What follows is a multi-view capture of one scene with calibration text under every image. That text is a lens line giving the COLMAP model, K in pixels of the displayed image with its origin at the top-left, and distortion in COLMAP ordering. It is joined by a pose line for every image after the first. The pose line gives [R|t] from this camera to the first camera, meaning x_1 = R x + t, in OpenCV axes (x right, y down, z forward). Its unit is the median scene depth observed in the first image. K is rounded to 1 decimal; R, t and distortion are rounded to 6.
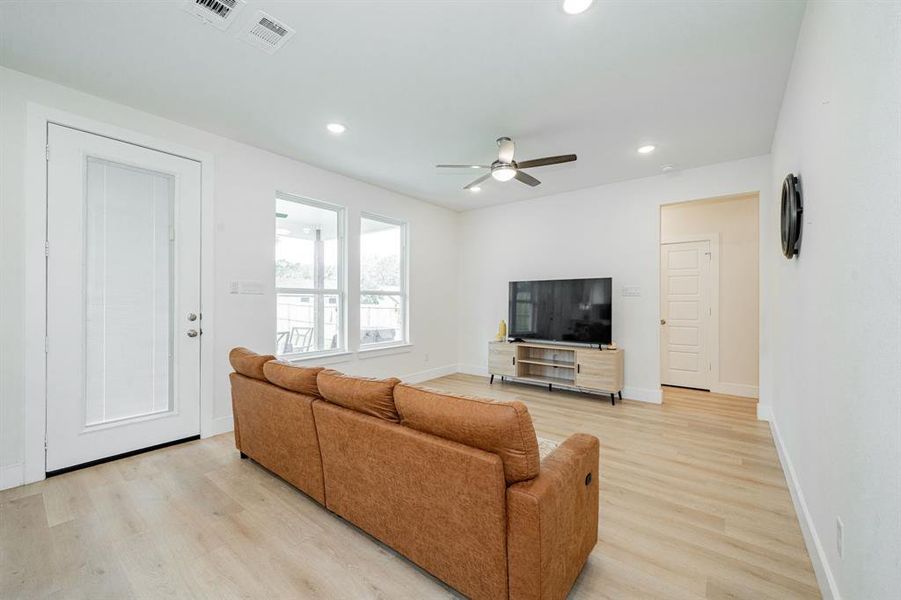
lens RADIAL K [[357.6, 0, 448.9], [0, 357.6, 300.3], [0, 0, 1]] dist [-0.001397, 0.000394]
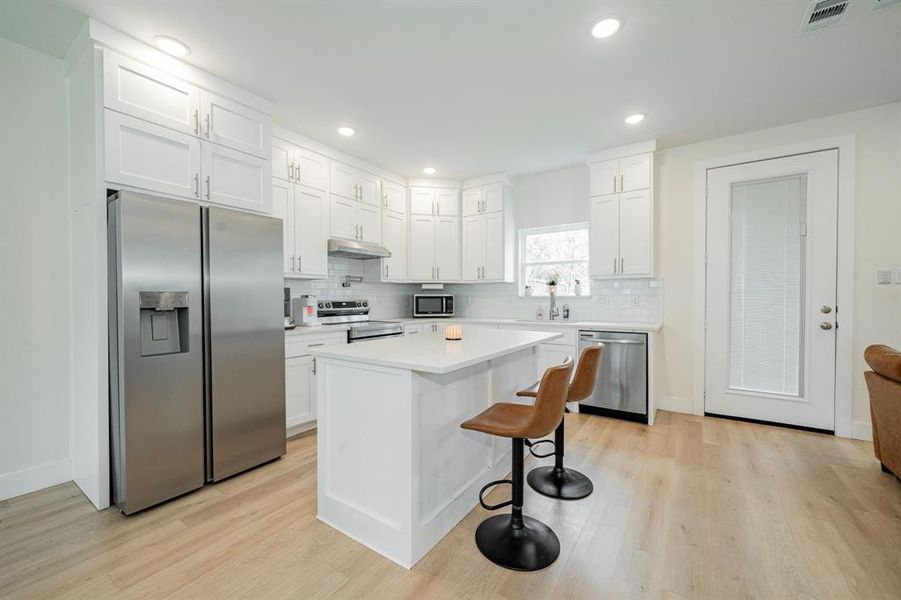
lens RADIAL K [[357.6, 0, 447.0], [0, 357.6, 302.1], [0, 0, 1]] dist [-0.001397, 0.000394]
pose [[0.074490, 0.012988, -0.997137, 0.169848], [0.006085, 0.999891, 0.013479, 0.005531], [0.997203, -0.007072, 0.074403, -0.108339]]
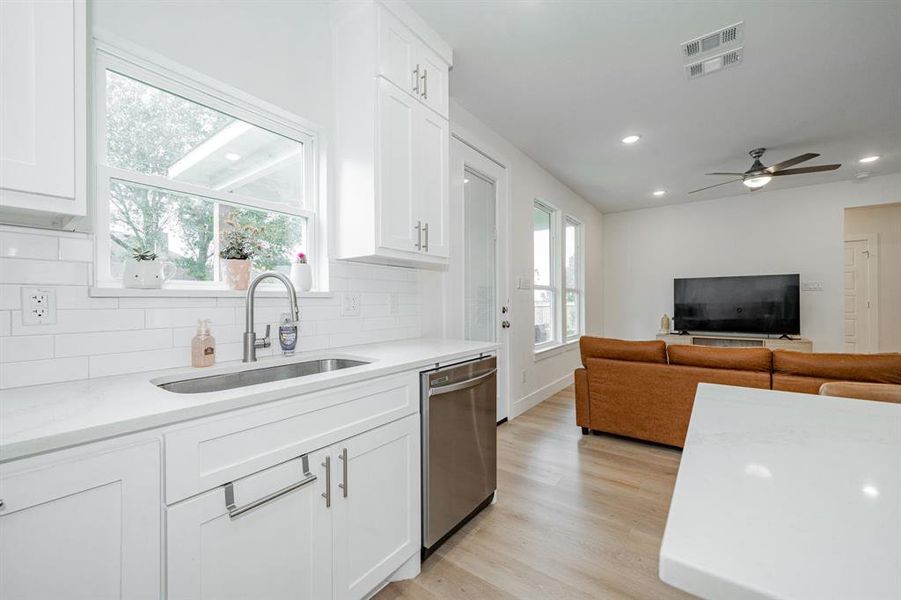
lens RADIAL K [[357.6, 0, 448.6], [0, 357.6, 301.7], [0, 0, 1]] dist [-0.001397, 0.000394]
pose [[0.999527, -0.006359, 0.030082, -0.818333], [0.006341, 0.999980, 0.000693, 0.017422], [-0.030086, -0.000502, 0.999547, -0.084766]]
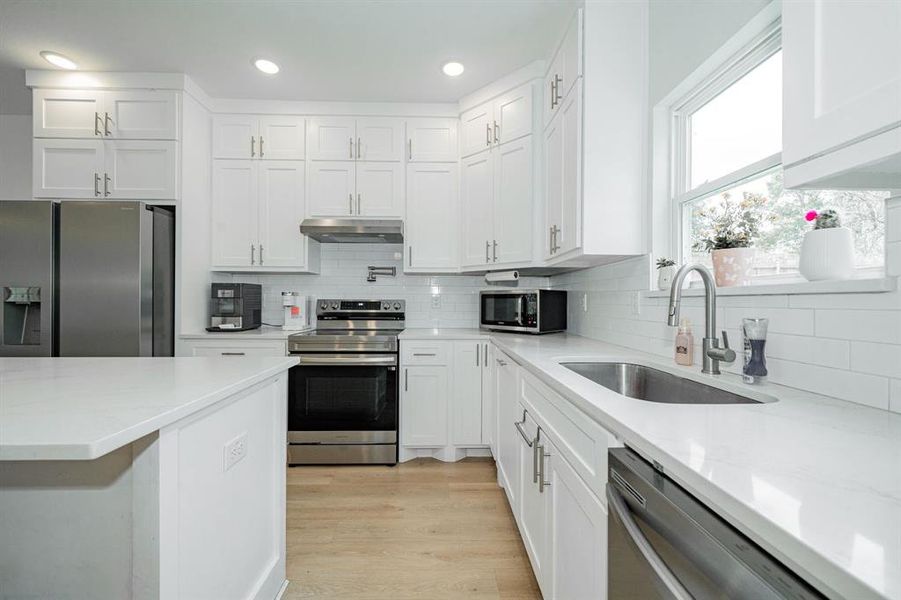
lens RADIAL K [[357.6, 0, 445.9], [0, 357.6, 301.6], [0, 0, 1]] dist [-0.001397, 0.000394]
pose [[-0.766343, -0.002453, -0.642427, -0.618627], [-0.002537, 0.999996, -0.000792, 0.018209], [0.642427, 0.001023, -0.766347, 0.447965]]
